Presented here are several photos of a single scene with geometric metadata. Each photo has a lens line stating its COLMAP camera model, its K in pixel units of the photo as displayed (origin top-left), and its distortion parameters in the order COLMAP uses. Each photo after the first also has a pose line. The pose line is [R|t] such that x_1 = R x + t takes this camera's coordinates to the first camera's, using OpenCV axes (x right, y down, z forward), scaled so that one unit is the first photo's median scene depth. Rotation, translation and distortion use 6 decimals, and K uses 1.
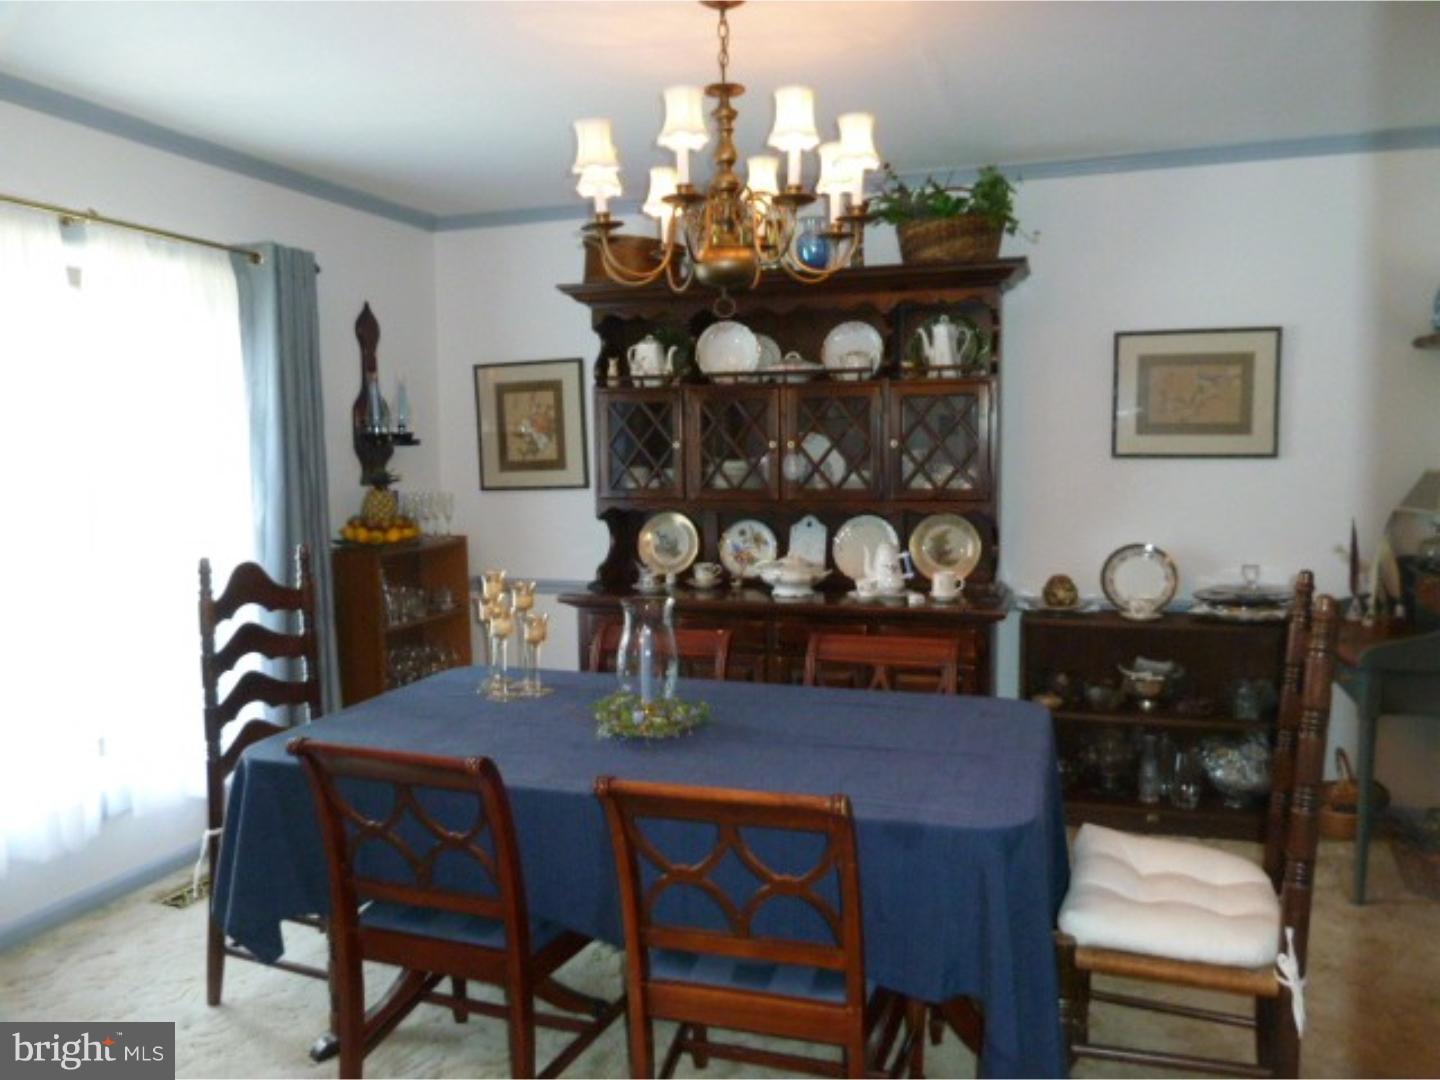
lens RADIAL K [[1086.7, 0, 716.9], [0, 1086.7, 535.6], [0, 0, 1]] dist [-0.020643, 0.009509]
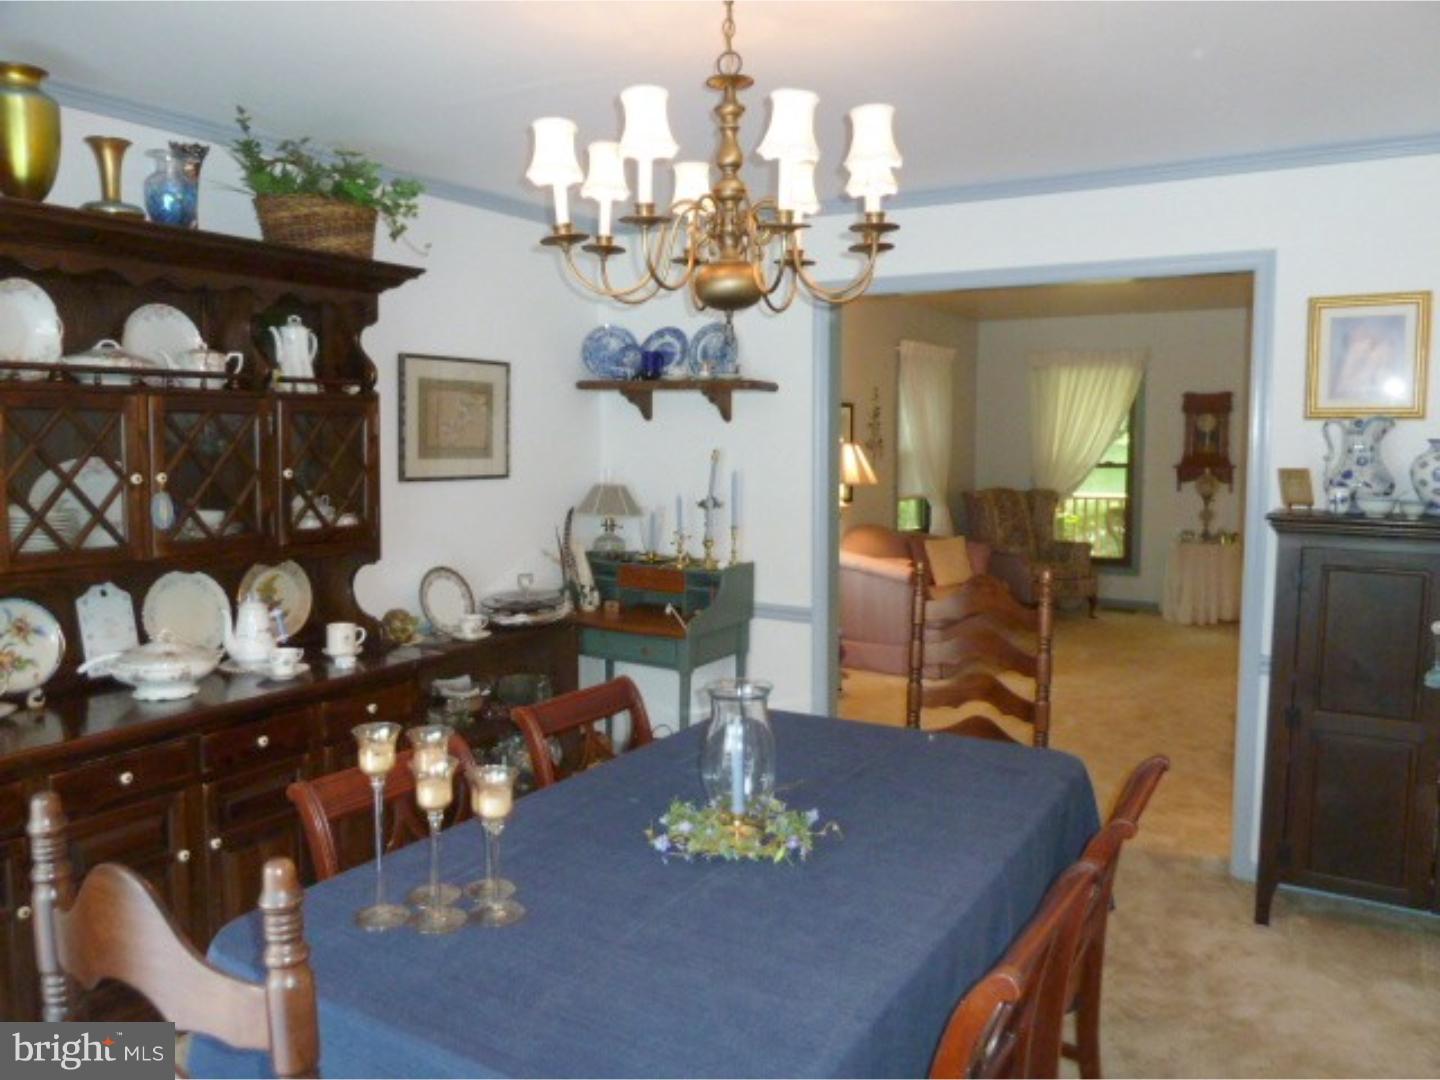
lens RADIAL K [[1086.7, 0, 716.0], [0, 1086.7, 545.7], [0, 0, 1]] dist [-0.020643, 0.009509]
pose [[0.234092, -0.087085, 0.968306, -0.524416], [0.080122, 0.994320, 0.070055, -0.062184], [-0.968907, 0.061184, 0.239740, 0.509037]]
